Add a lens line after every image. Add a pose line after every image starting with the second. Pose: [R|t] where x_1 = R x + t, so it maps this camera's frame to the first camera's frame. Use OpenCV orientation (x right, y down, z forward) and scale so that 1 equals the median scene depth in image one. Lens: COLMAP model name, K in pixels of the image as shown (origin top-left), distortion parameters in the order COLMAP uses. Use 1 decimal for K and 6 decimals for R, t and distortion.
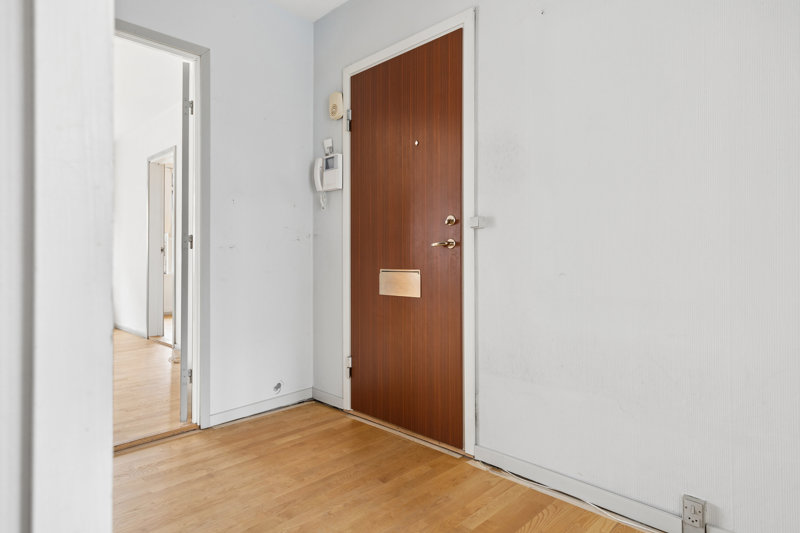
lens RADIAL K [[461.4, 0, 401.4], [0, 461.4, 258.9], [0, 0, 1]] dist [-0.000823, -0.000045]
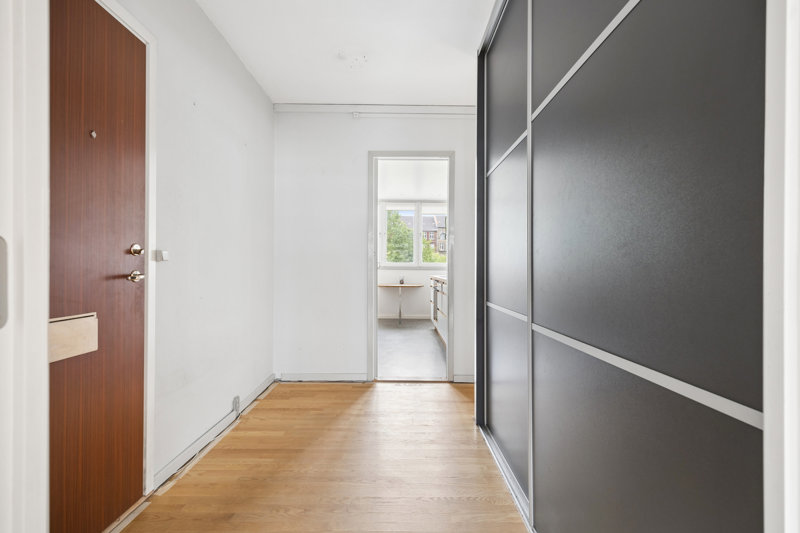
lens RADIAL K [[383.1, 0, 401.5], [0, 383.1, 269.2], [0, 0, 1]] dist [0.013283, 0.000510]
pose [[-0.705915, -0.001858, 0.708294, -0.864387], [0.001082, 0.999993, 0.003701, -0.054210], [-0.708296, 0.003379, -0.705908, 1.285918]]
